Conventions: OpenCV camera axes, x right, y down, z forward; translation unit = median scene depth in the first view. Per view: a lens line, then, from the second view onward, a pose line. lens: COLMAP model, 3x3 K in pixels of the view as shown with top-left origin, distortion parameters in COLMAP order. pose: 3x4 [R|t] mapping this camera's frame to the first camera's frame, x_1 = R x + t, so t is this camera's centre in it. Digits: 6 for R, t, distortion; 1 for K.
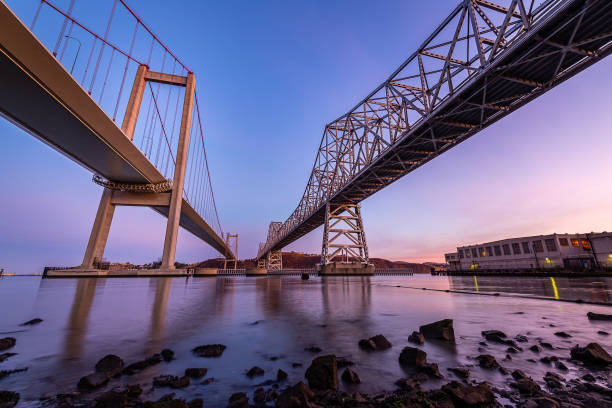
lens RADIAL K [[235.6, 0, 310.7], [0, 235.6, 203.8], [0, 0, 1]] dist [0.016974, -0.002844]
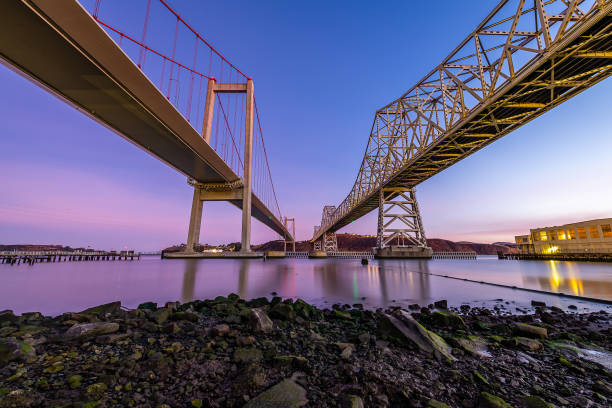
lens RADIAL K [[239.1, 0, 309.2], [0, 239.1, 199.9], [0, 0, 1]] dist [0.019284, -0.001978]
pose [[0.975752, -0.044489, -0.214308, -0.013233], [0.059652, 0.996113, 0.064809, -0.044706], [0.210592, -0.076021, 0.974614, -0.094014]]
